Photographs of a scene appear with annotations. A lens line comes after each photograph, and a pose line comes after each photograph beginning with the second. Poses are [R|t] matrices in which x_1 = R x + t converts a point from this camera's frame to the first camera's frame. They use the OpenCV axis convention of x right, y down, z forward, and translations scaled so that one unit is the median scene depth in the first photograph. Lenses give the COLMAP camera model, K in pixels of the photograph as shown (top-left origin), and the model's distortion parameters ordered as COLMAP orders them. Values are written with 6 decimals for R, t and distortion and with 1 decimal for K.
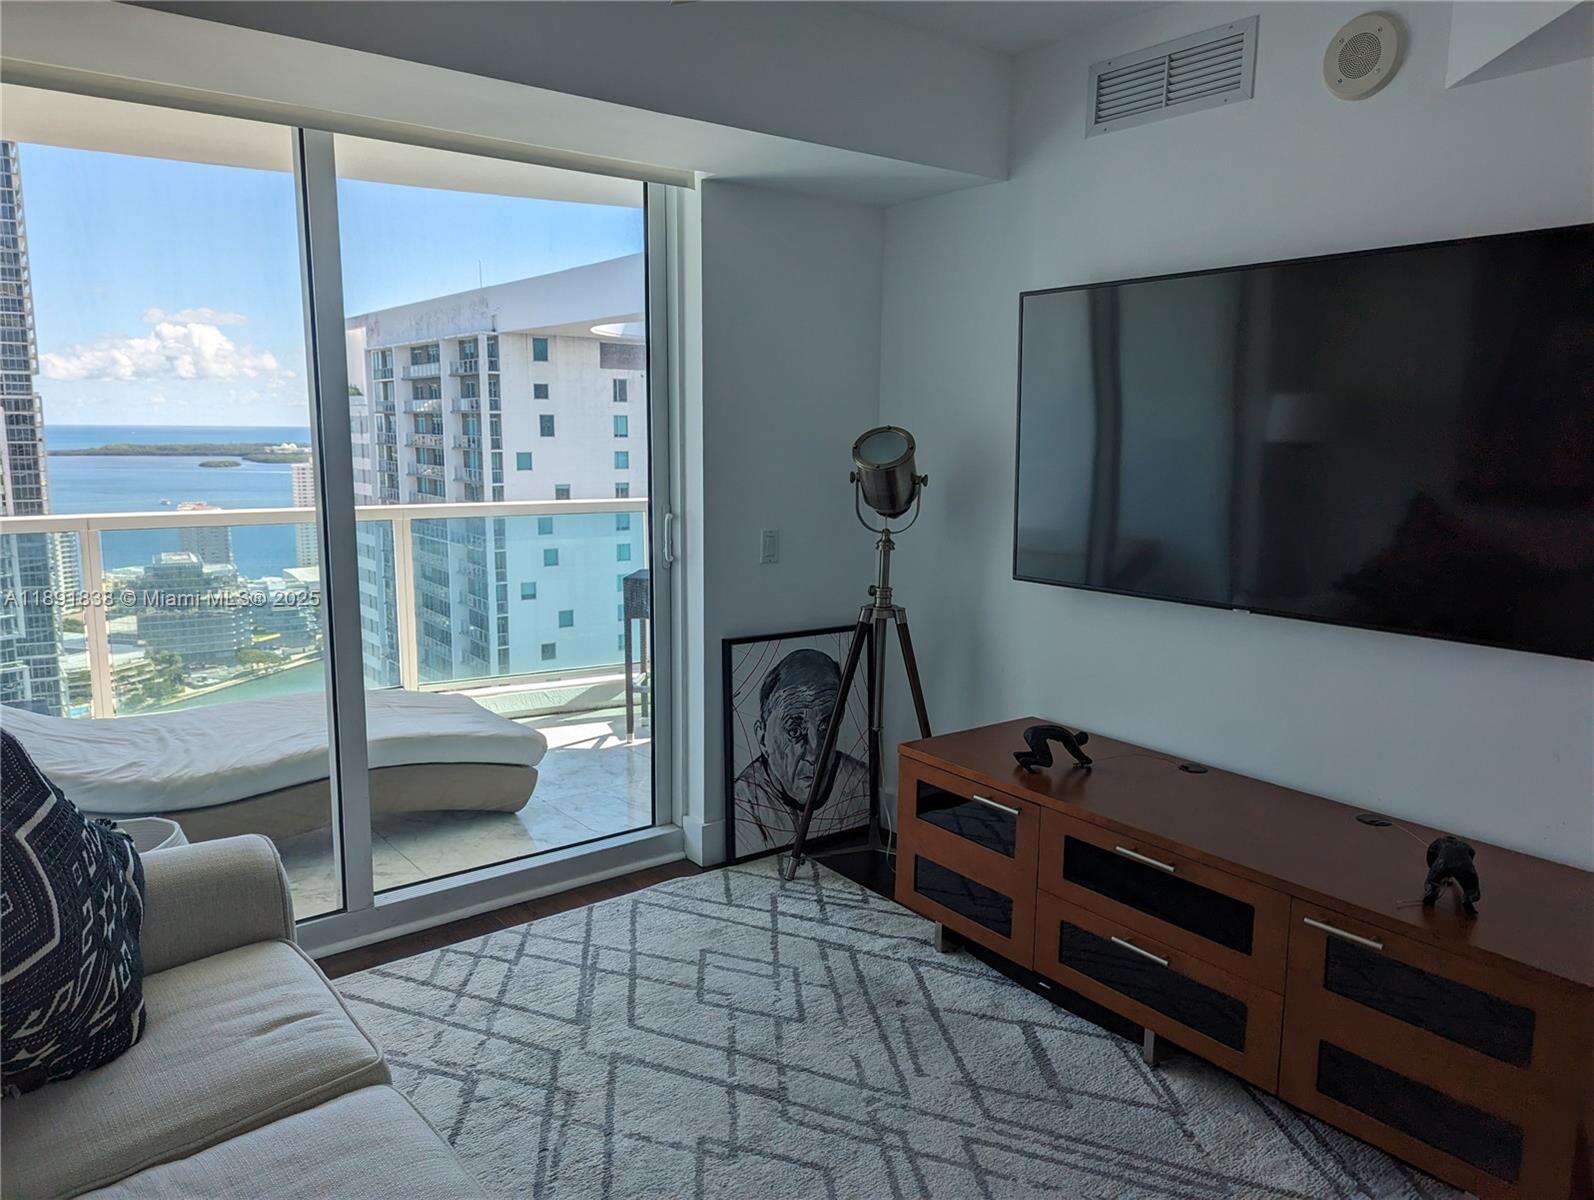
lens RADIAL K [[1116.6, 0, 800.4], [0, 1116.6, 600.1], [0, 0, 1]] dist [0.072915, -0.067296]
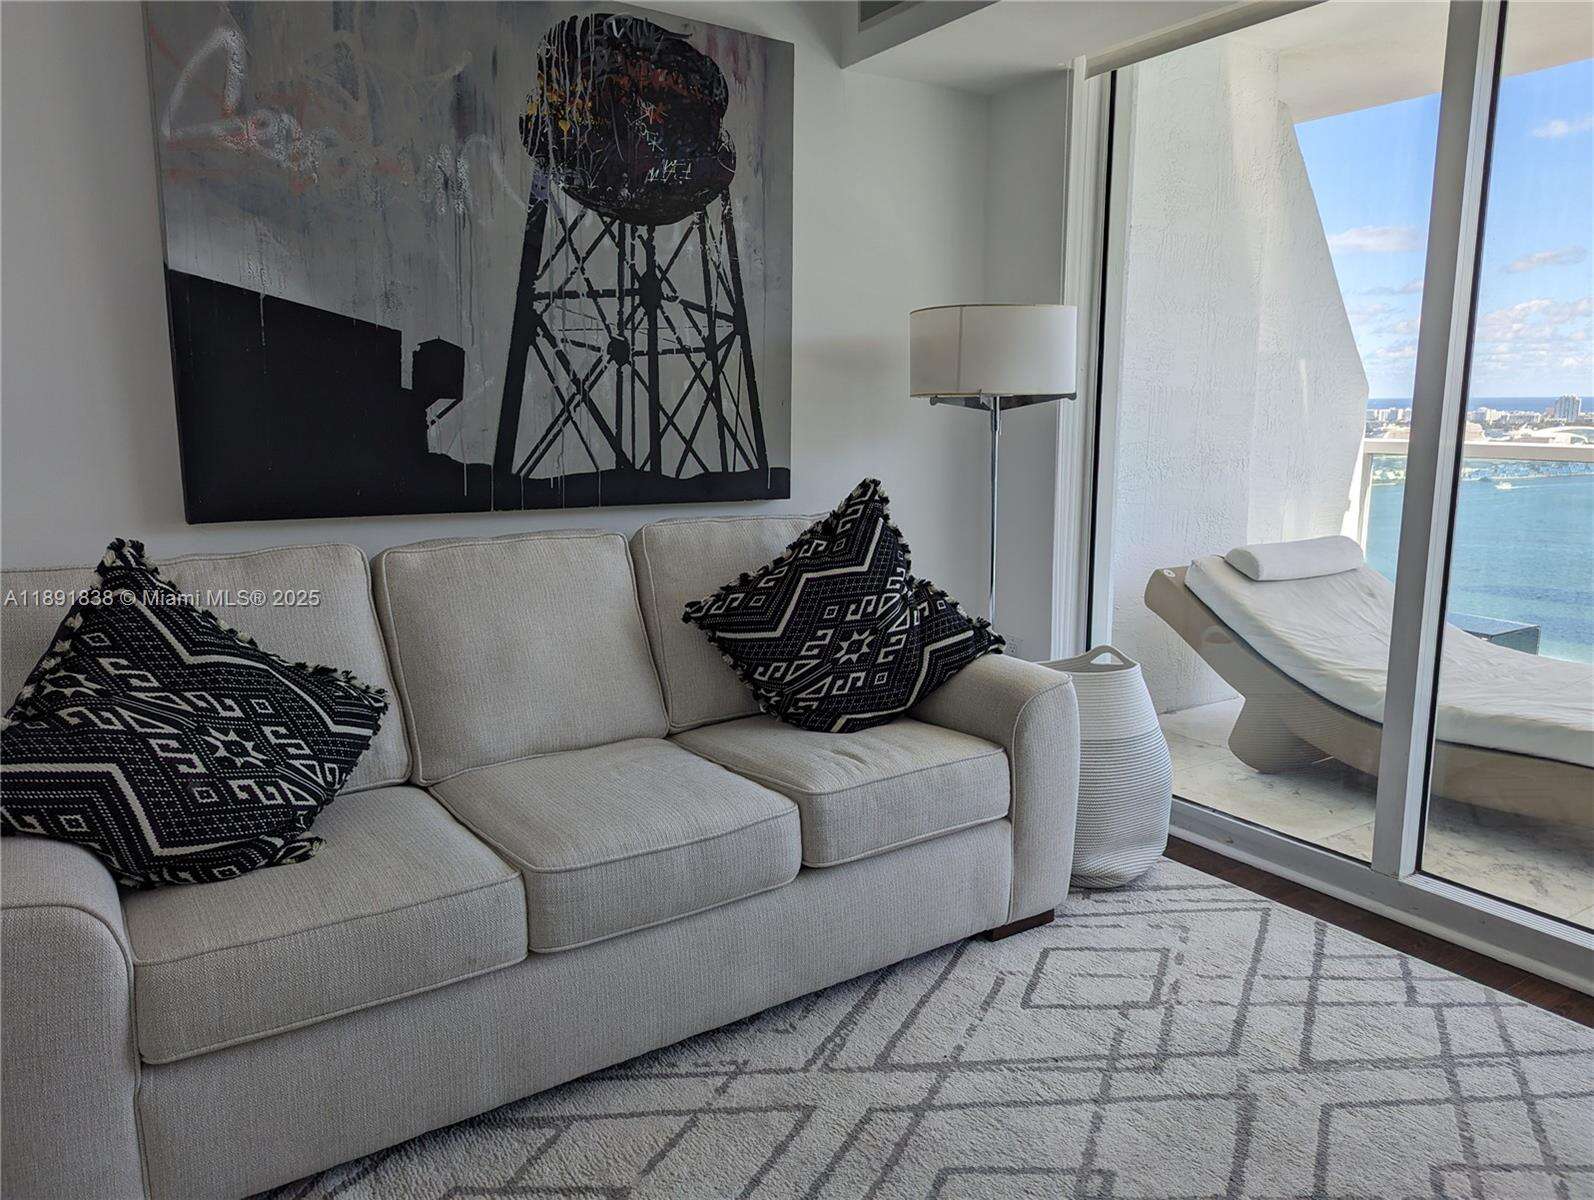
lens RADIAL K [[1116.6, 0, 792.3], [0, 1116.6, 589.7], [0, 0, 1]] dist [0.072915, -0.067296]
pose [[-0.083421, 0.156710, -0.984115, 0.552877], [-0.146573, 0.974887, 0.167665, -0.028792], [0.985676, 0.158232, -0.058357, 0.627388]]
